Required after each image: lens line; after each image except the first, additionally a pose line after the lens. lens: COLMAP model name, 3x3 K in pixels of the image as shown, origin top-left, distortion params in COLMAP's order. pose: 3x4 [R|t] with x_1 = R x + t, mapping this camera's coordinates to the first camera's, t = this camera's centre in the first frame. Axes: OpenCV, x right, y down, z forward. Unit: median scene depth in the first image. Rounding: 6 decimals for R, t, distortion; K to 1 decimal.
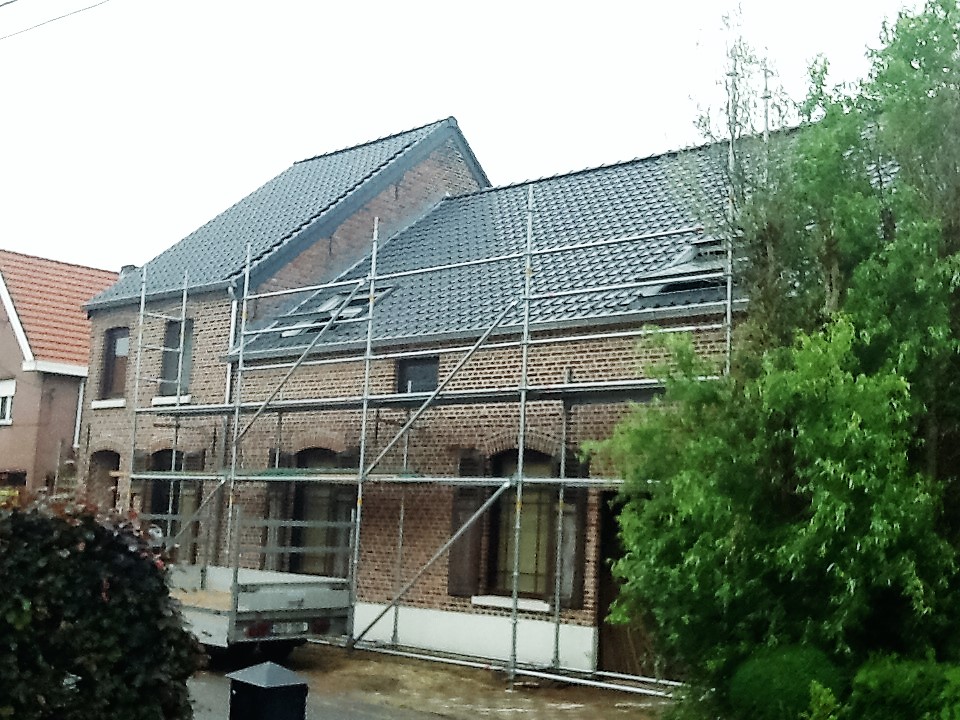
lens RADIAL K [[1083.6, 0, 478.9], [0, 1083.6, 366.3], [0, 0, 1]] dist [-0.116338, 0.000000]
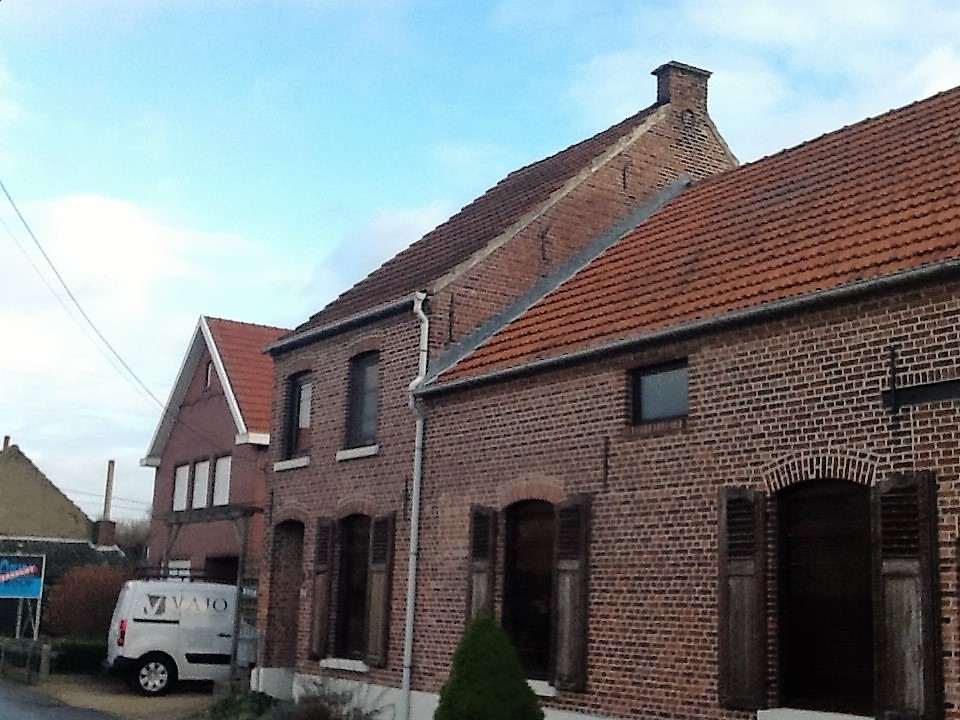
lens RADIAL K [[1083.6, 0, 484.3], [0, 1083.6, 359.1], [0, 0, 1]] dist [-0.116338, 0.000000]
pose [[0.971171, -0.067307, -0.228683, -0.004209], [0.048852, 0.995146, -0.085430, 0.037025], [0.233323, 0.071795, 0.969745, 0.241885]]
